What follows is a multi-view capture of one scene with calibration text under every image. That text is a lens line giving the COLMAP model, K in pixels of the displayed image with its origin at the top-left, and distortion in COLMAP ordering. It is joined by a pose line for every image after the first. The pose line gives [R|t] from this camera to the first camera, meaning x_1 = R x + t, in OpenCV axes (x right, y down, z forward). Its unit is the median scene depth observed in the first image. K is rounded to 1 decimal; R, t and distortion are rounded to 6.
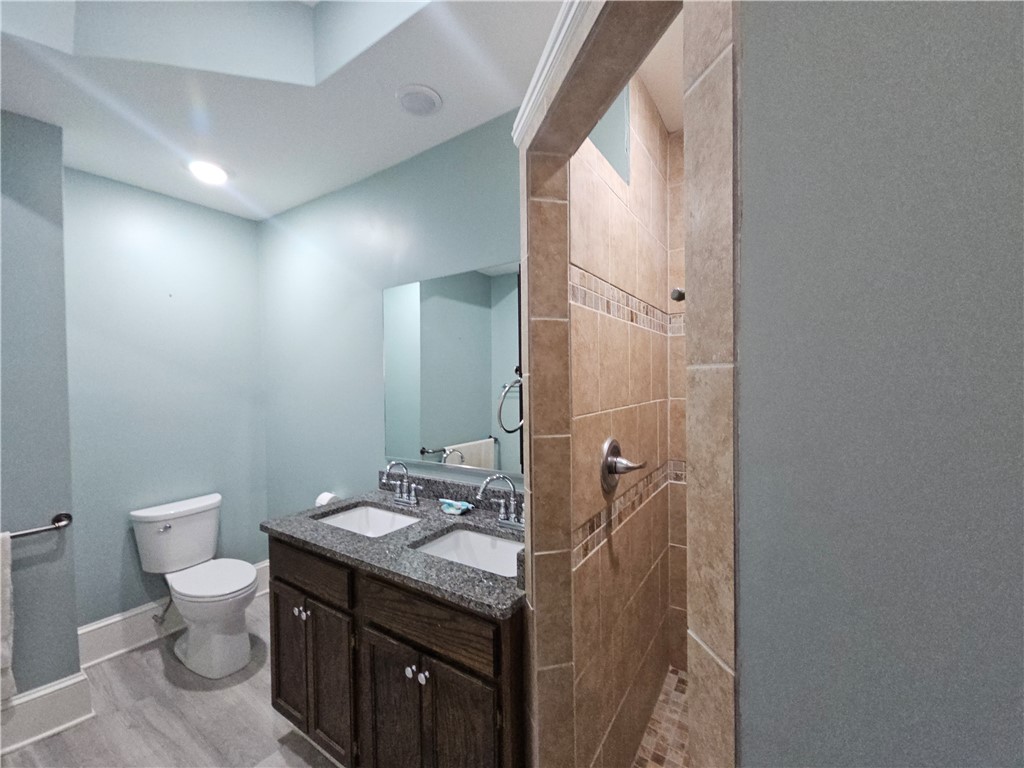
lens RADIAL K [[413.7, 0, 505.7], [0, 413.7, 384.0], [0, 0, 1]] dist [-0.006690, -0.002790]
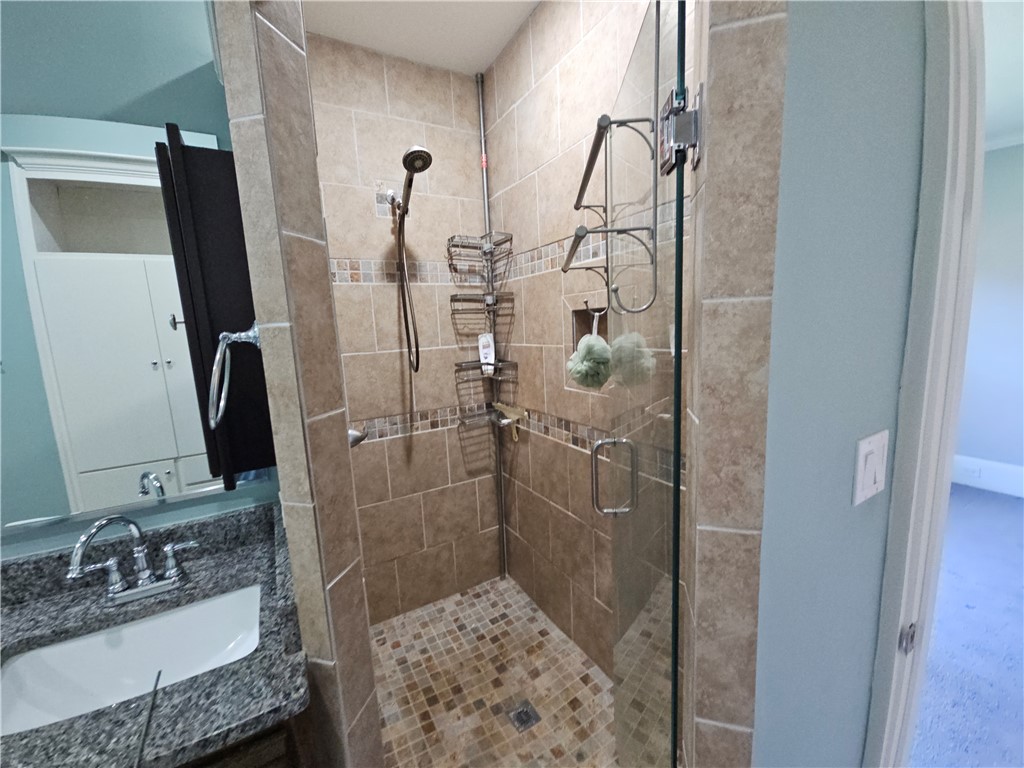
lens RADIAL K [[413.7, 0, 509.2], [0, 413.7, 384.8], [0, 0, 1]] dist [-0.006690, -0.002790]
pose [[0.445705, -0.140573, 0.884074, -0.348449], [0.053593, 0.990012, 0.130399, 0.003960], [-0.893574, -0.010739, 0.448788, 0.422827]]
